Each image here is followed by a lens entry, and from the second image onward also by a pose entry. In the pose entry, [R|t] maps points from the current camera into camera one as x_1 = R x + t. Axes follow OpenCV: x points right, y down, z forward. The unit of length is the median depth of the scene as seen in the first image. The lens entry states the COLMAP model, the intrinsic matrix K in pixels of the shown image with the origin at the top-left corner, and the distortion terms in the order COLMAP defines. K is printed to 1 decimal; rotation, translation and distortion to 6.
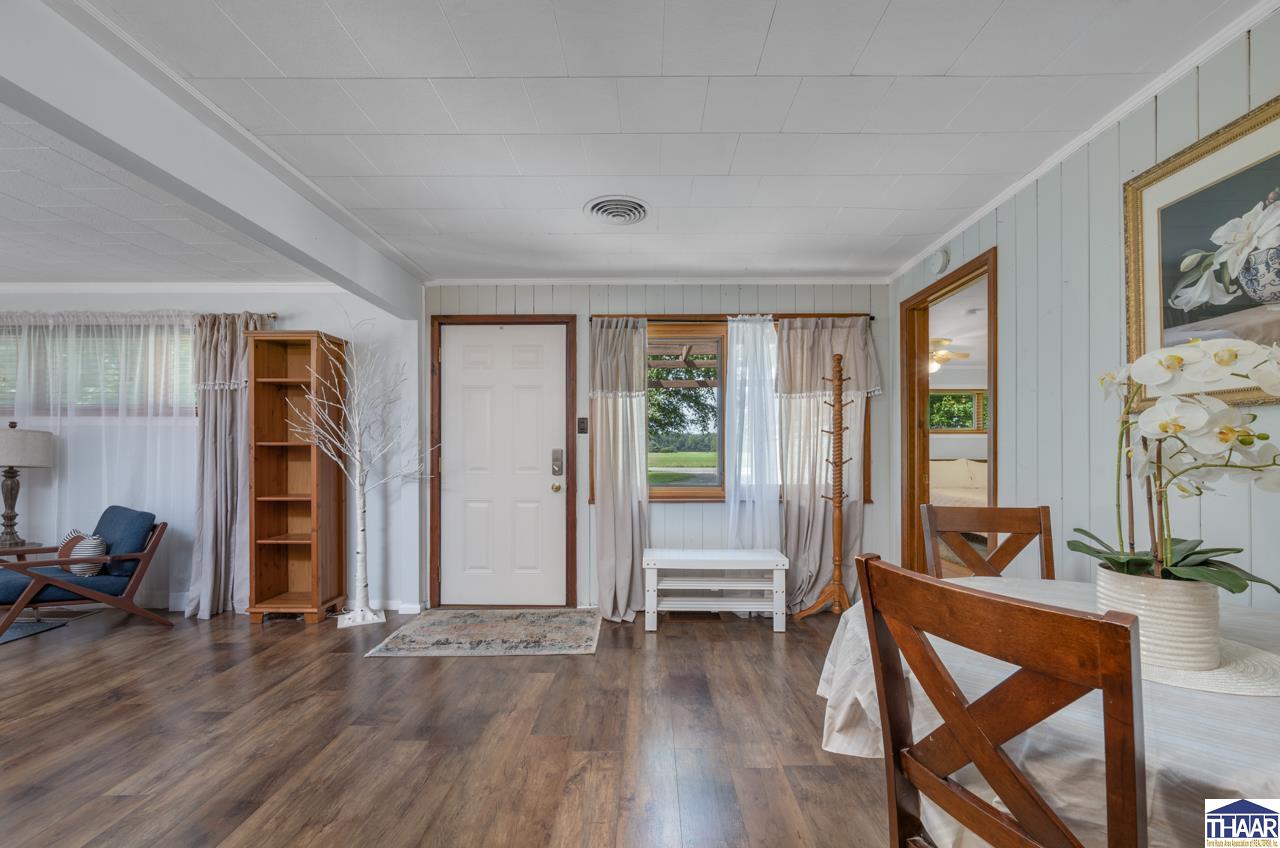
lens RADIAL K [[520.4, 0, 644.6], [0, 520.4, 448.7], [0, 0, 1]] dist [-0.000581, -0.000043]
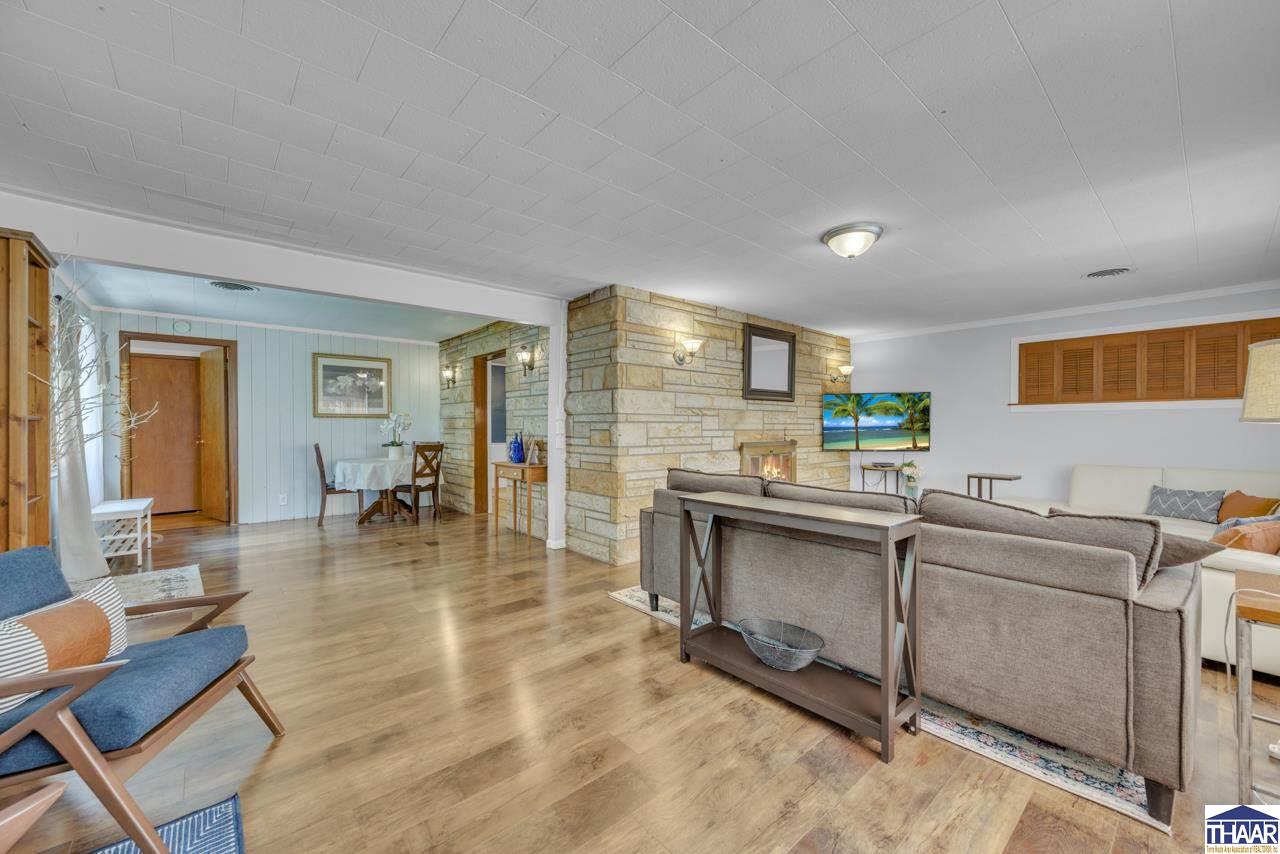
lens RADIAL K [[509.6, 0, 642.7], [0, 509.6, 431.7], [0, 0, 1]] dist [0.000040, 0.000044]
pose [[-0.654699, -0.004629, 0.755875, -1.559873], [-0.001237, 0.999986, 0.005052, 0.005874], [-0.755888, 0.002372, -0.654696, 0.769340]]
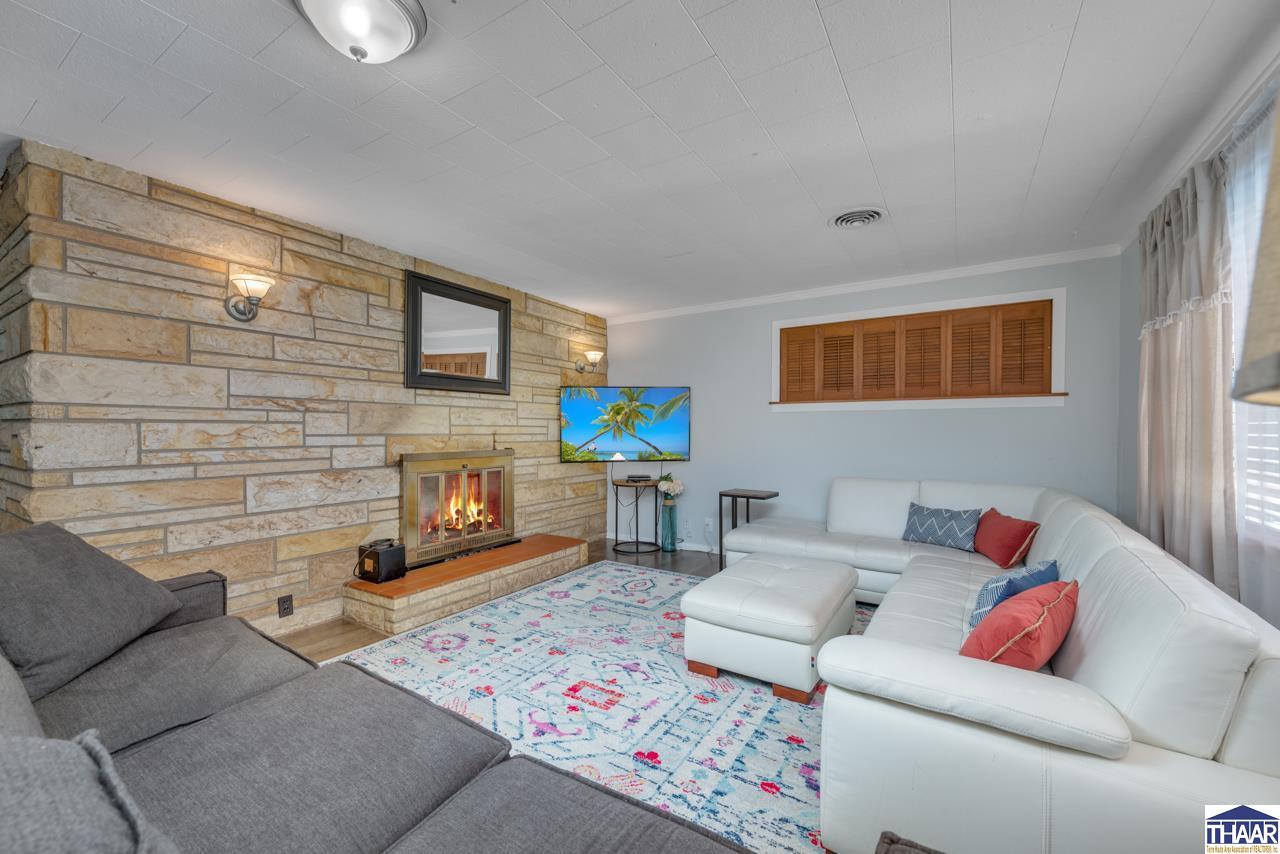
lens RADIAL K [[509.8, 0, 644.0], [0, 509.8, 436.1], [0, 0, 1]] dist [-0.000845, -0.000149]
pose [[-0.844214, -0.004783, 0.535985, -1.532299], [-0.001062, 0.999973, 0.007250, 0.002771], [-0.536006, 0.005552, -0.844196, 0.187012]]
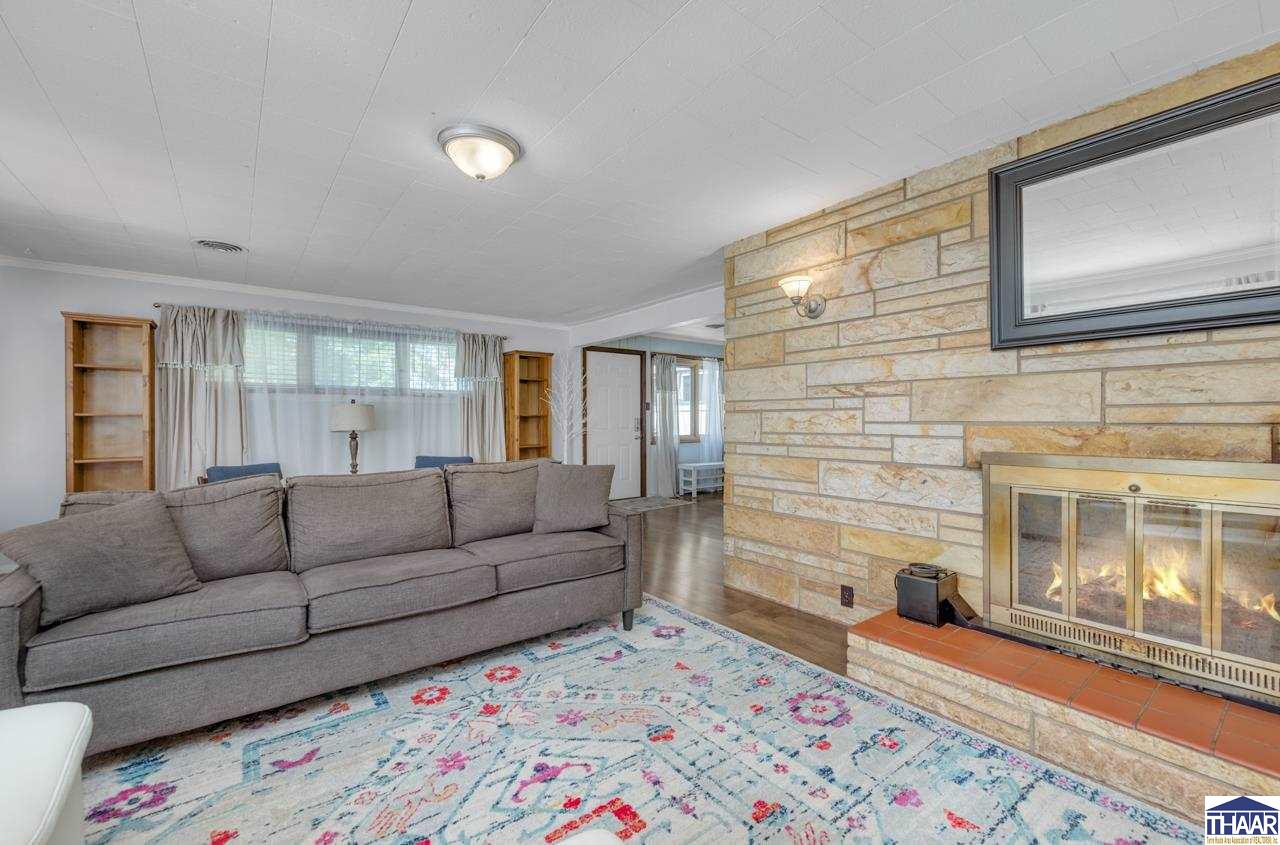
lens RADIAL K [[519.8, 0, 640.0], [0, 519.8, 422.5], [0, 0, 1]] dist [-0.000684, -0.000060]
pose [[0.792924, -0.006966, 0.609281, -1.378456], [0.001826, 0.999957, 0.009056, 0.000680], [-0.609318, -0.006068, 0.792902, -0.581212]]
